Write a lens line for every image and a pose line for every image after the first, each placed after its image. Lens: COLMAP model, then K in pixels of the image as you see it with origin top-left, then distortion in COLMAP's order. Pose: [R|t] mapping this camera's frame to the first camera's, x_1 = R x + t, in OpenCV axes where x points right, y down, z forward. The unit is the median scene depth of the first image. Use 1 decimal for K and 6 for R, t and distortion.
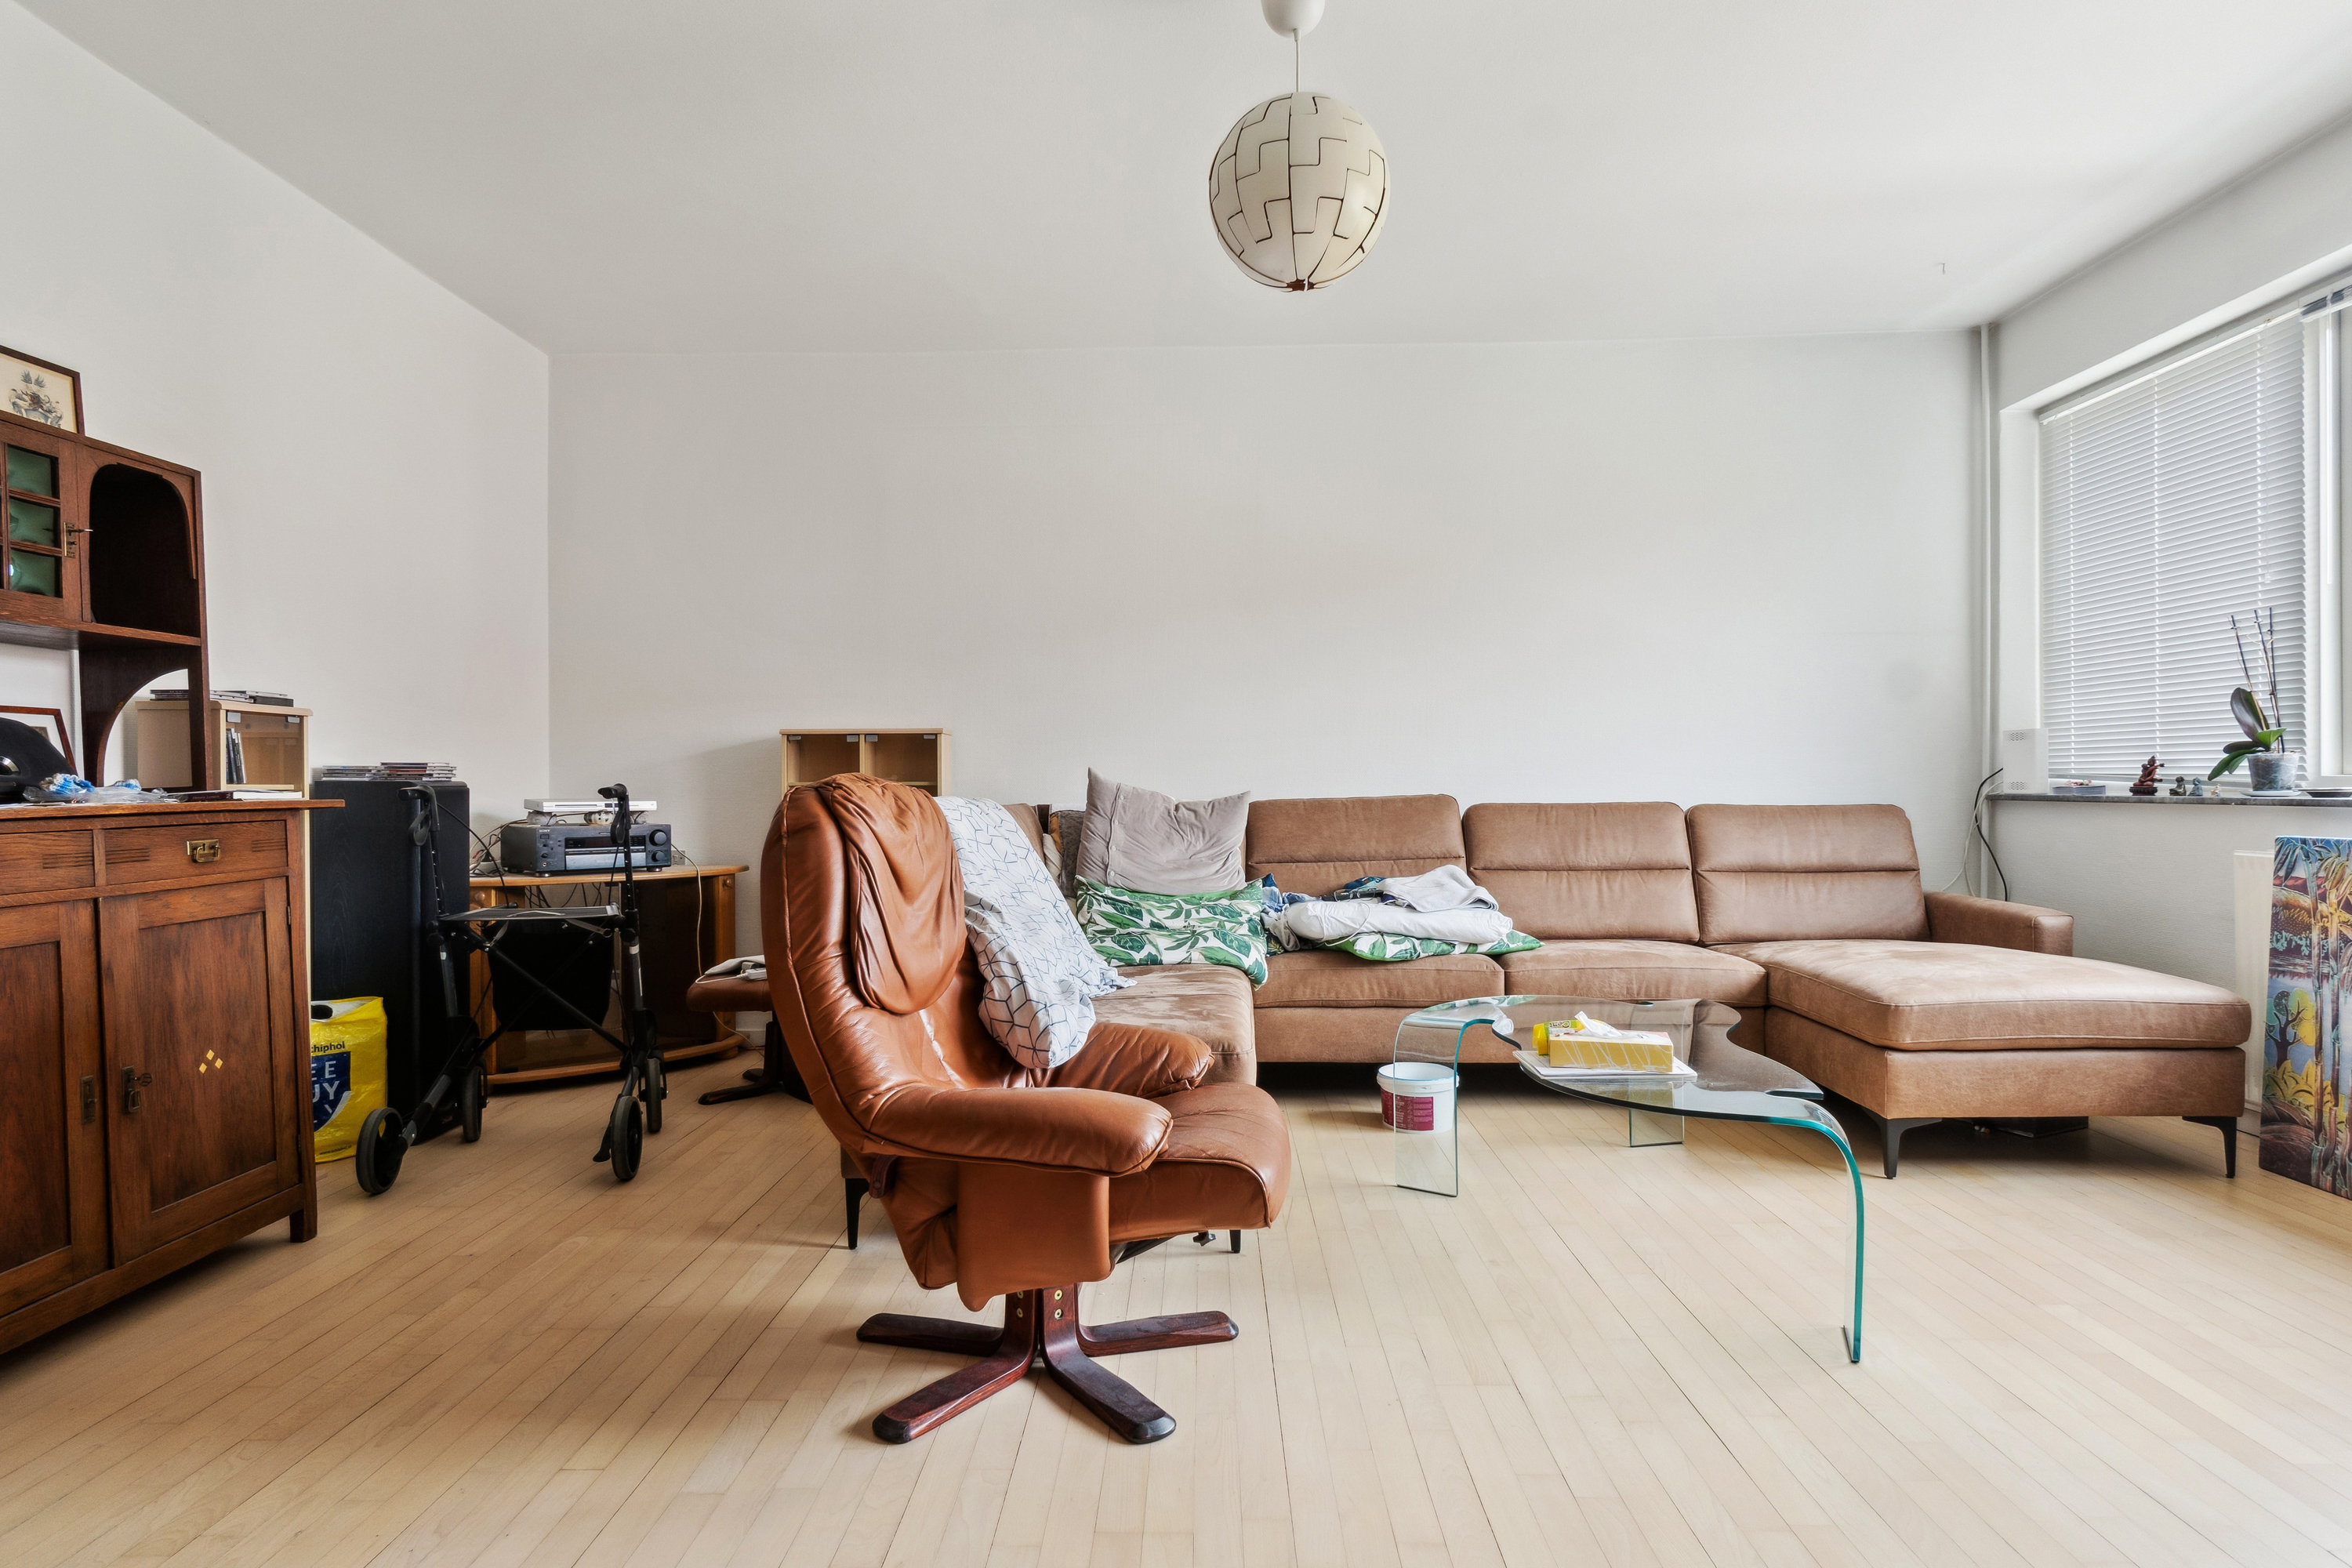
lens RADIAL K [[1294.8, 0, 1176.2], [0, 1294.8, 800.5], [0, 0, 1]] dist [-0.001739, -0.000967]
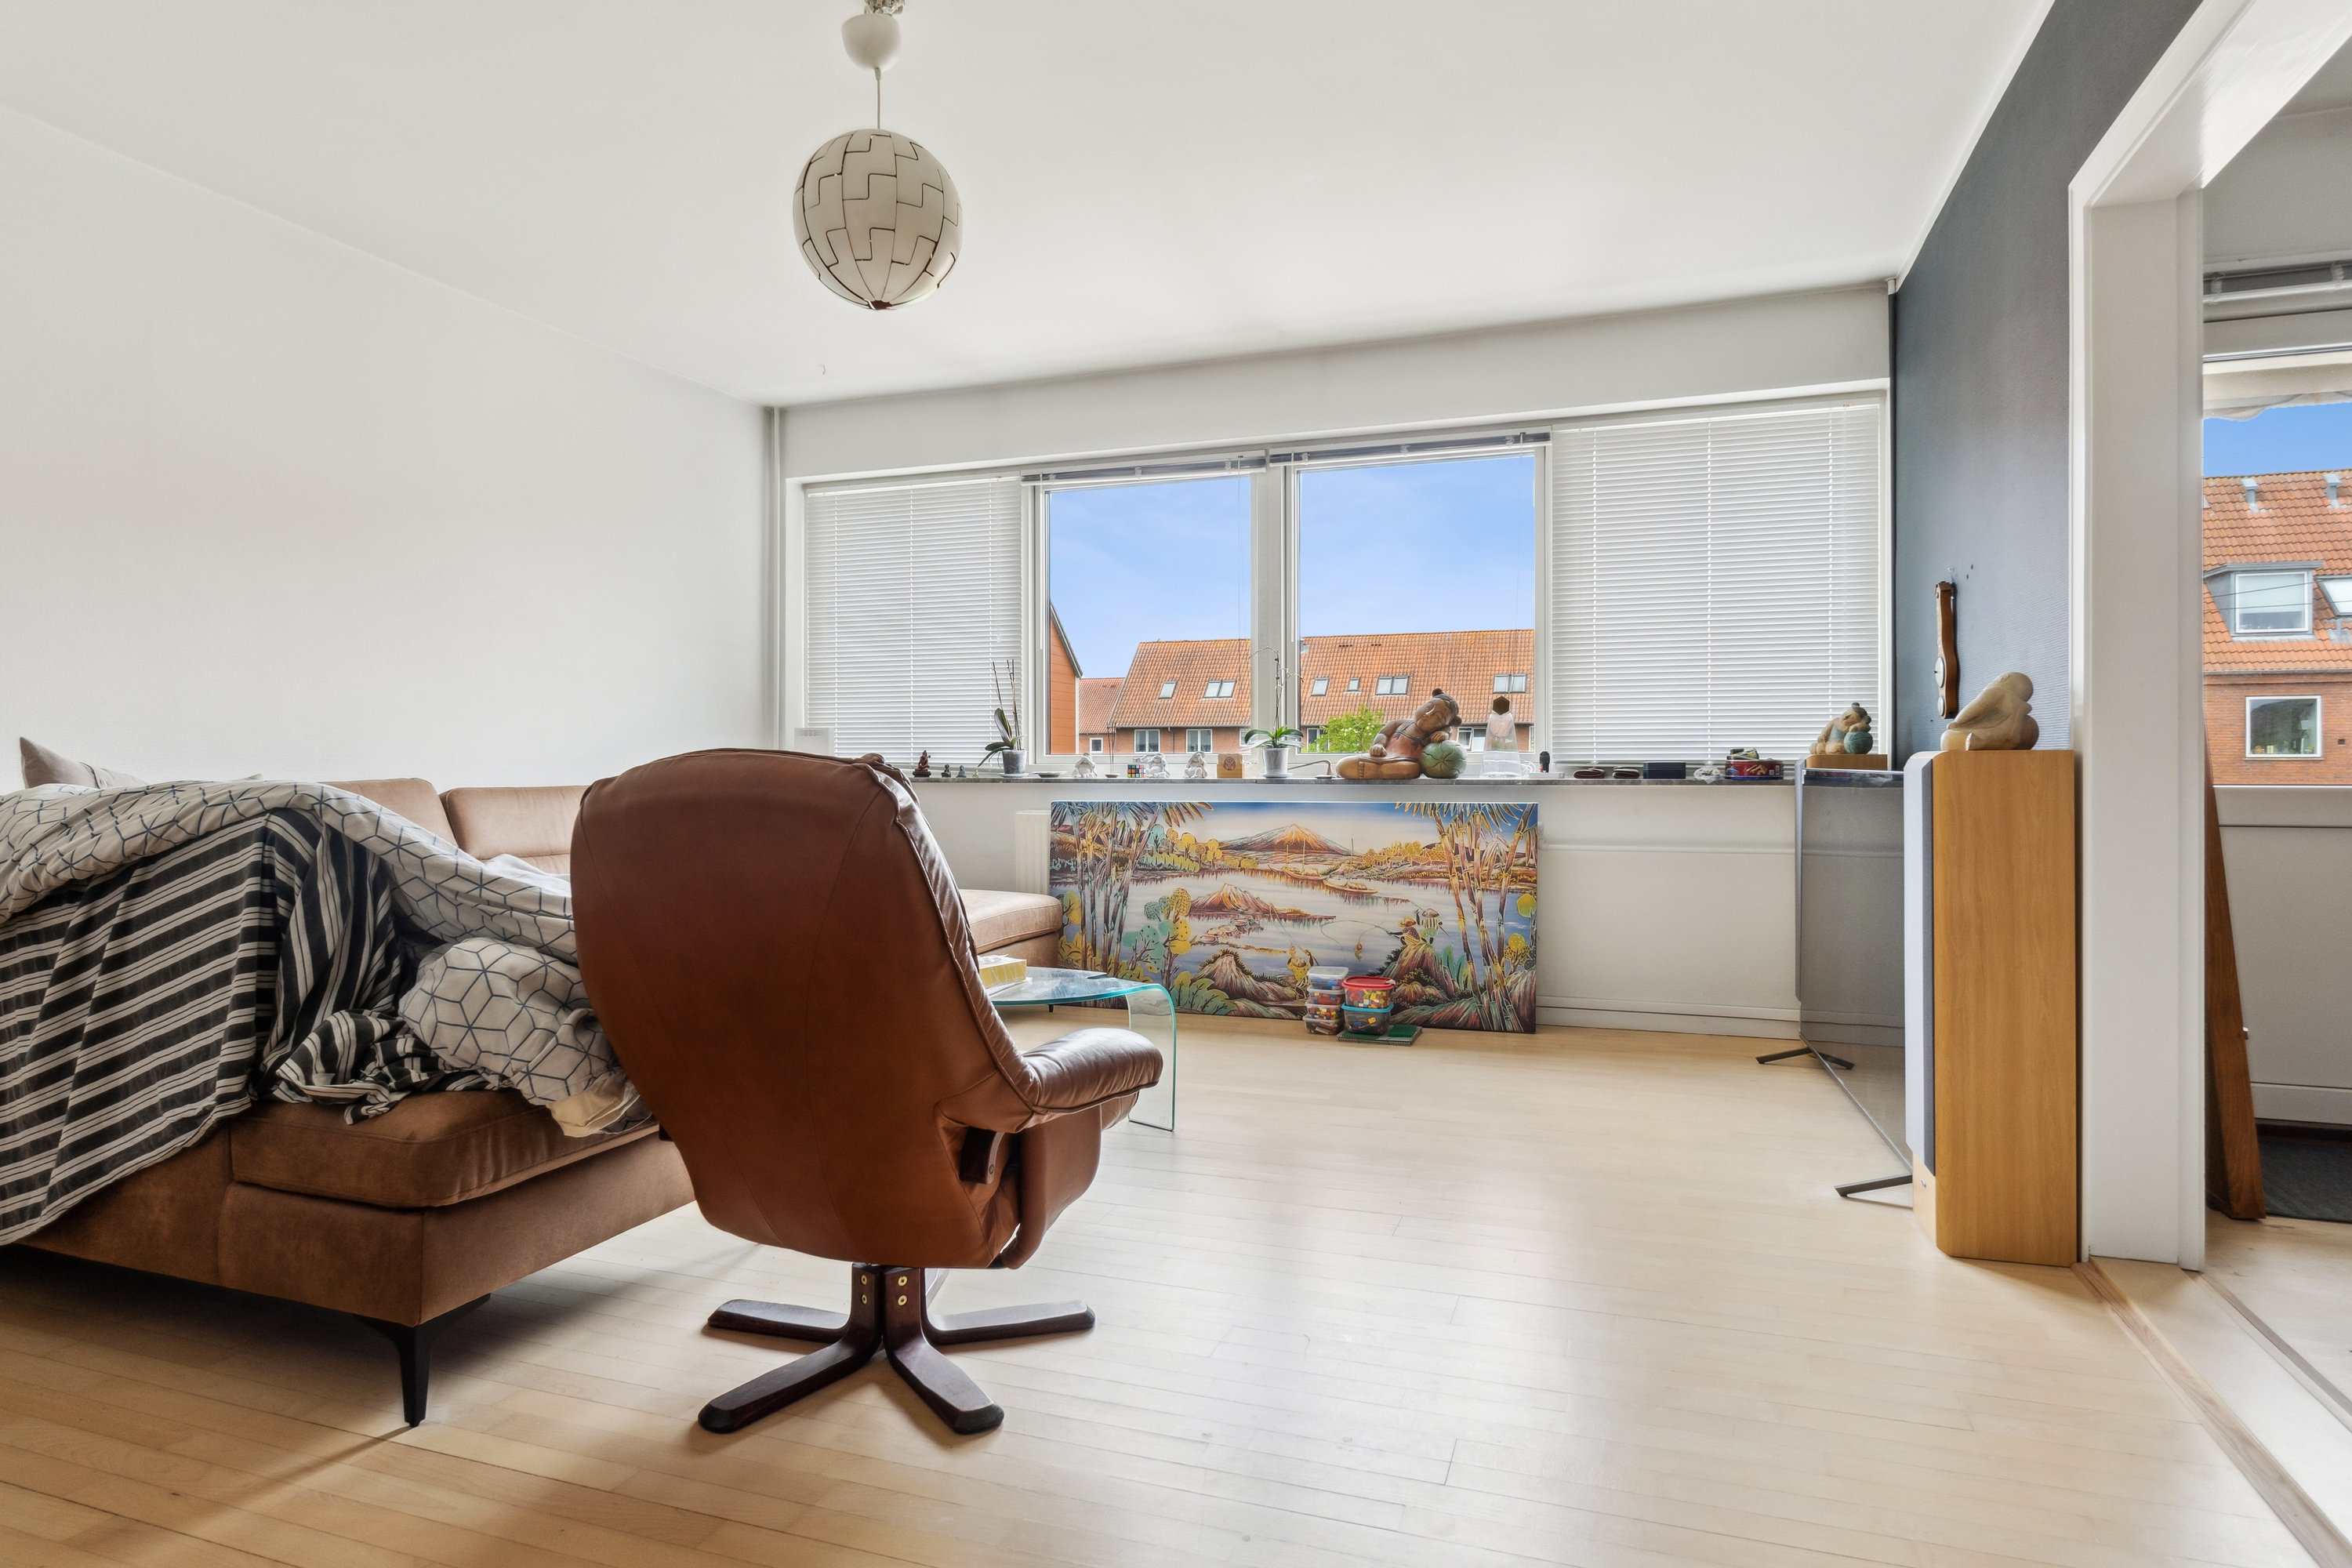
lens RADIAL K [[1306.2, 0, 1176.7], [0, 1306.2, 767.5], [0, 0, 1]] dist [-0.003302, -0.001551]
pose [[0.311837, 0.004644, 0.950124, -0.699983], [0.009590, 0.999922, -0.008035, -0.000281], [-0.950087, 0.011617, 0.311768, 0.338746]]
